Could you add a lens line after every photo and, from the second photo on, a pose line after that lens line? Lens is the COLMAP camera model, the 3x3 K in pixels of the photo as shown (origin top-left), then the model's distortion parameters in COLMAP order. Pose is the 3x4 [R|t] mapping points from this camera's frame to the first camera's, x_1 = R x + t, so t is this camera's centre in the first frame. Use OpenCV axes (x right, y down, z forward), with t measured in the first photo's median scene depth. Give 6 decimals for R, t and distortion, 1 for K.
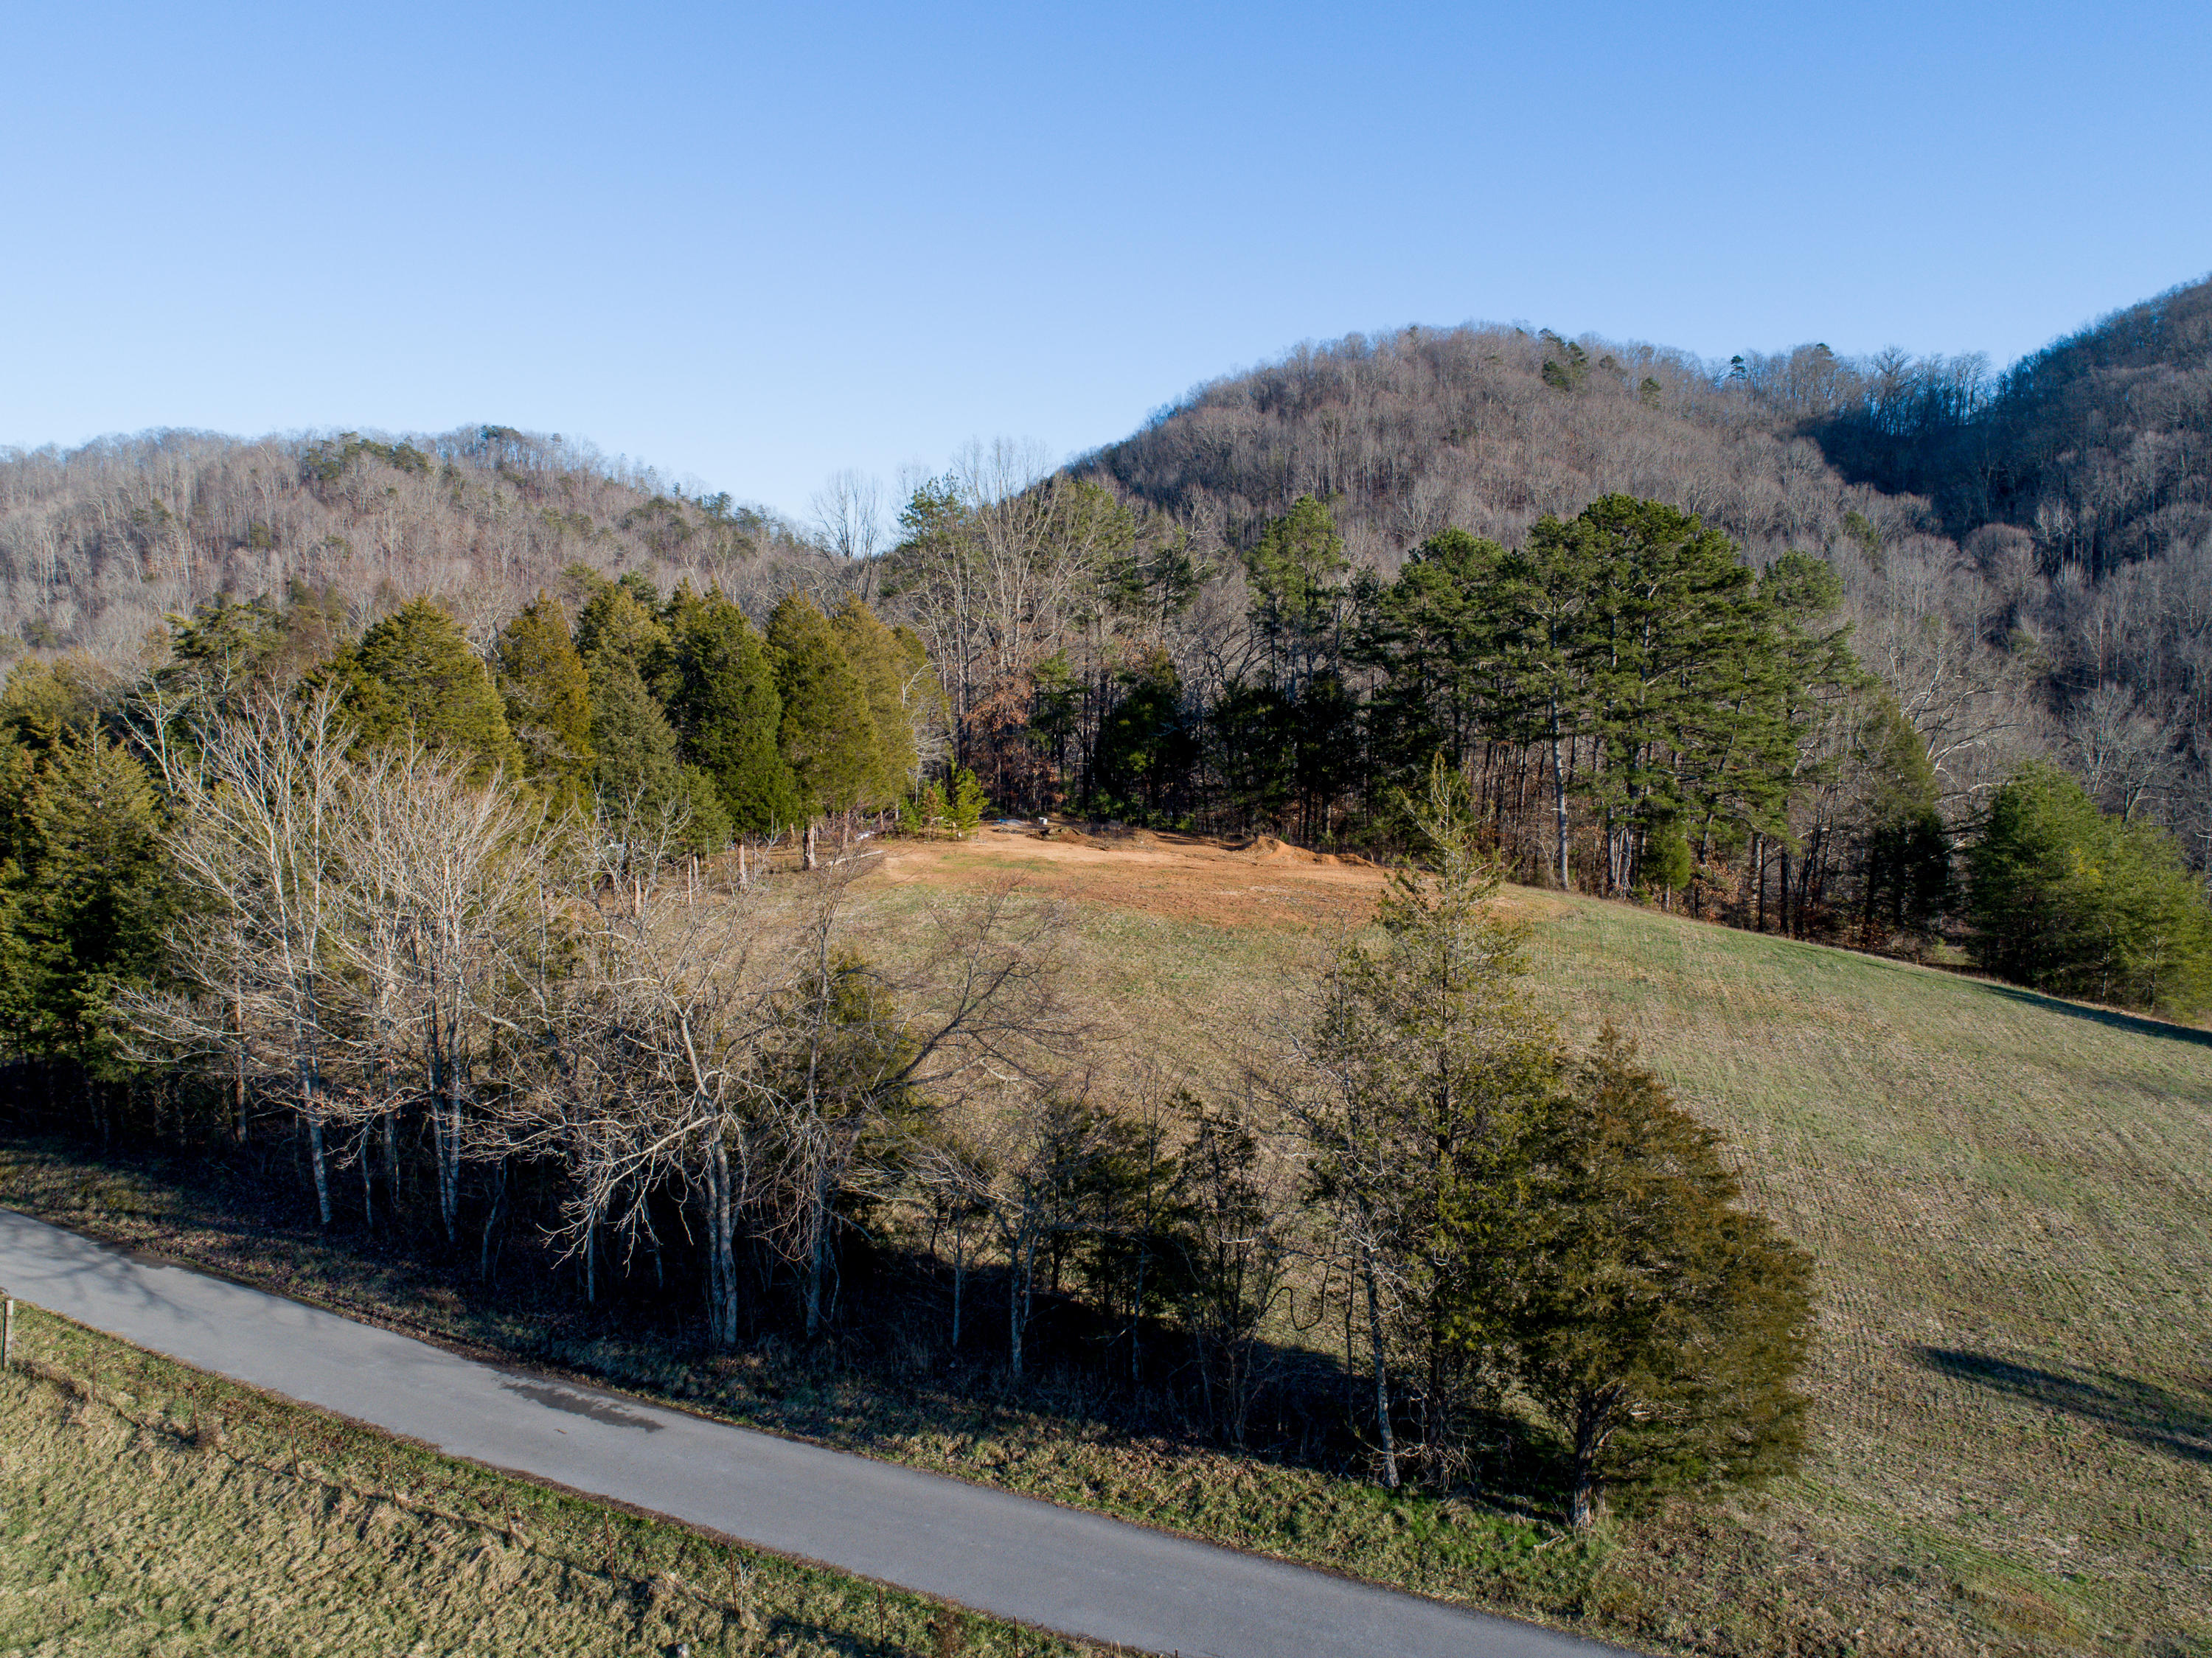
lens RADIAL K [[1660.3, 0, 1118.1], [0, 1660.3, 825.4], [0, 0, 1]] dist [-0.026328, 0.013548]
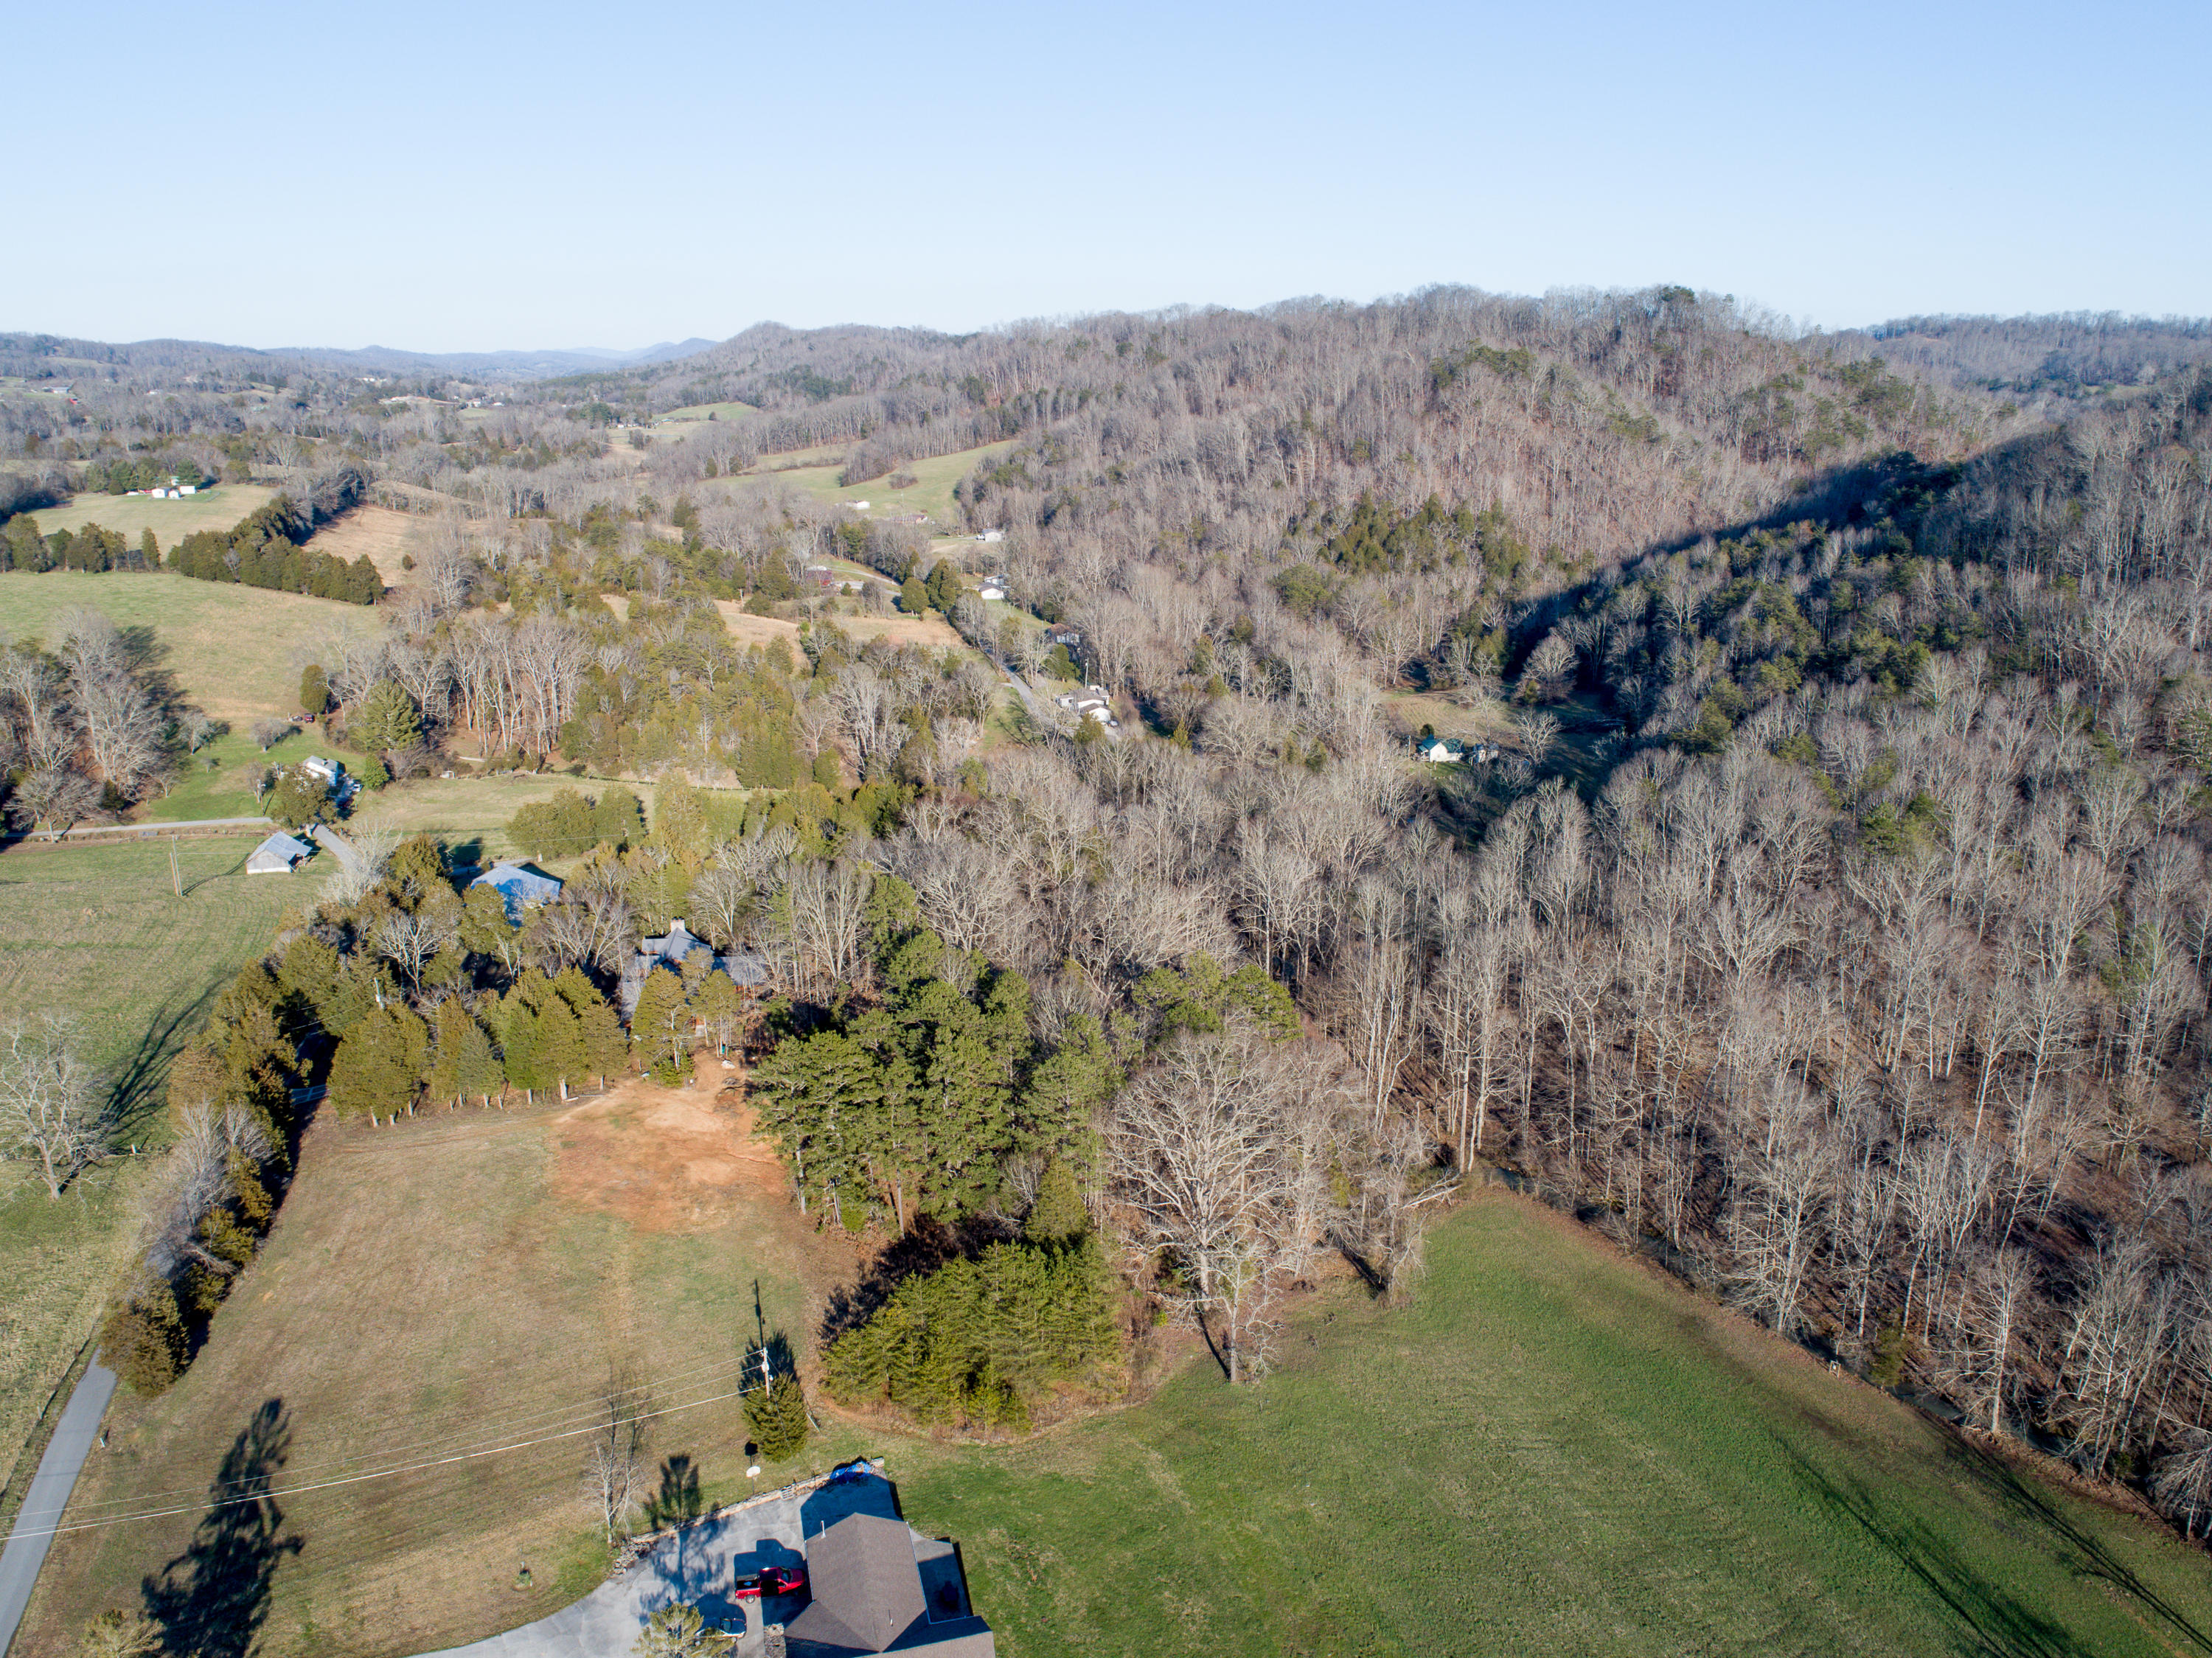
lens RADIAL K [[1660.9, 0, 1118.8], [0, 1660.9, 823.5], [0, 0, 1]] dist [-0.027203, 0.013448]
pose [[0.681945, 0.207757, -0.701275, 3.612207], [-0.089002, 0.975255, 0.202377, -1.689732], [0.725968, -0.075596, 0.683561, -0.122512]]
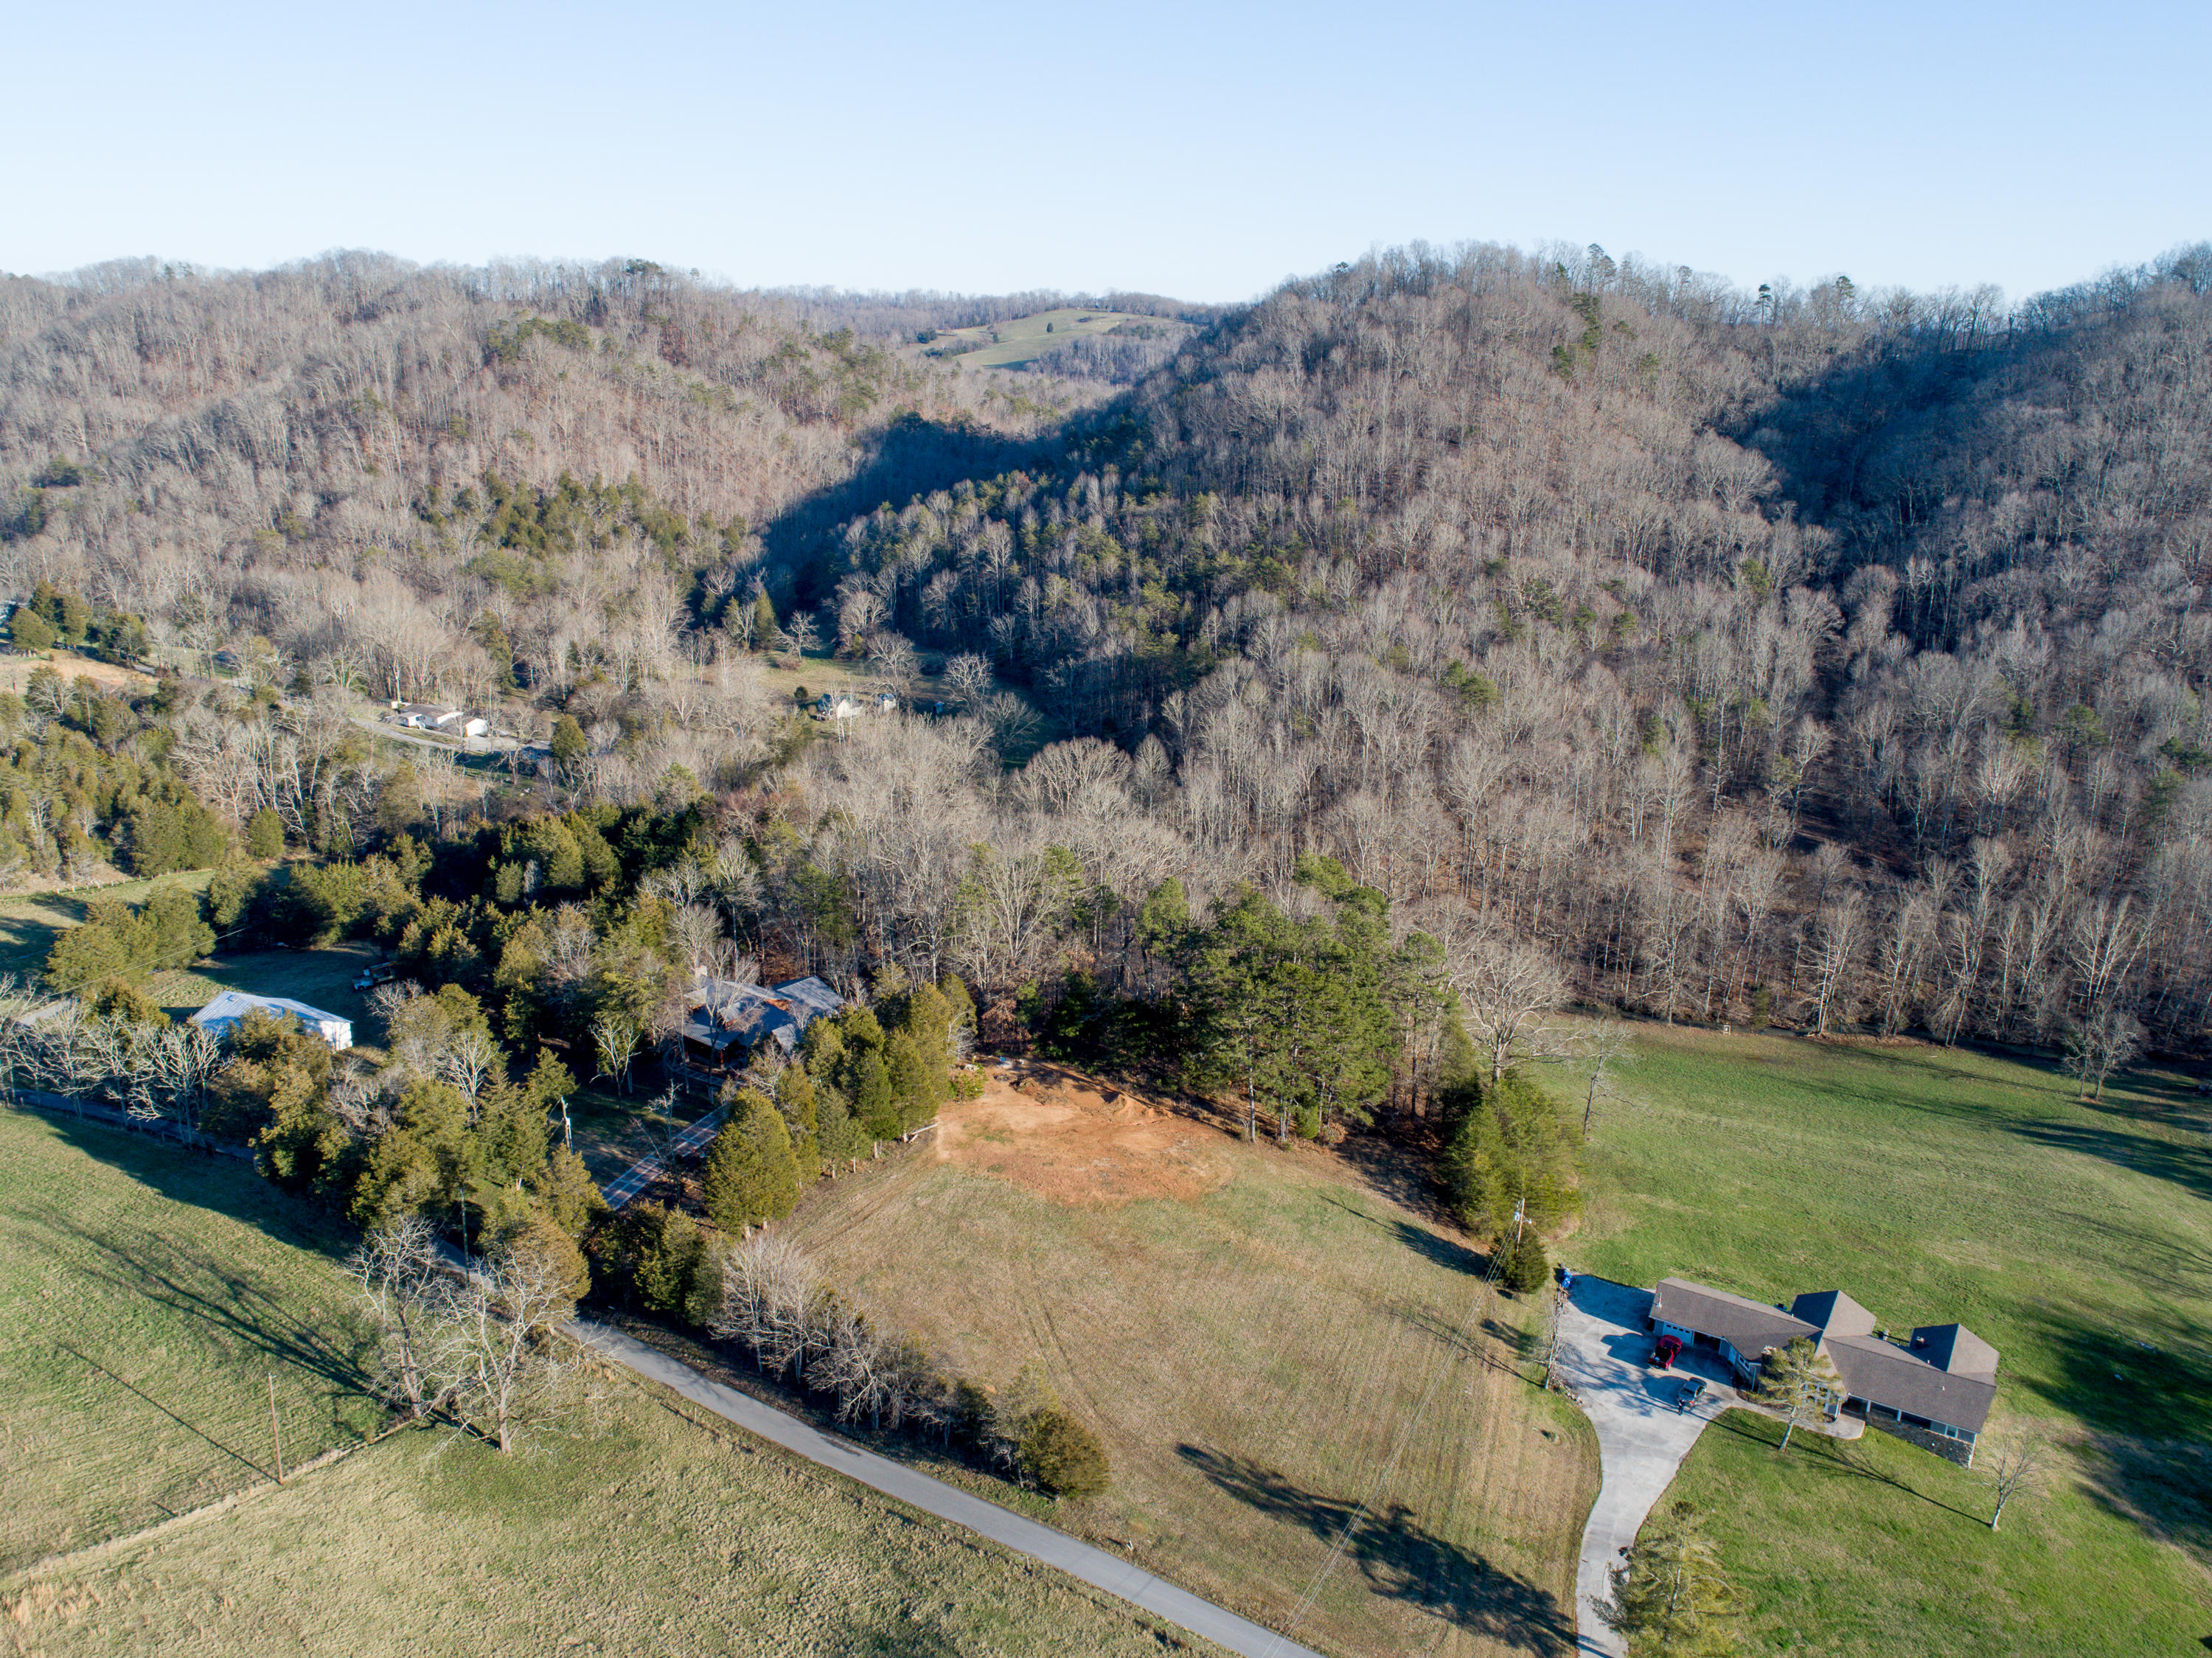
lens RADIAL K [[1660.9, 0, 1118.8], [0, 1660.9, 823.5], [0, 0, 1]] dist [-0.027203, 0.013448]
pose [[0.997131, 0.037067, -0.066005, 0.437035], [-0.024880, 0.983949, 0.176709, -1.453398], [0.071495, -0.174560, 0.982048, -2.059885]]
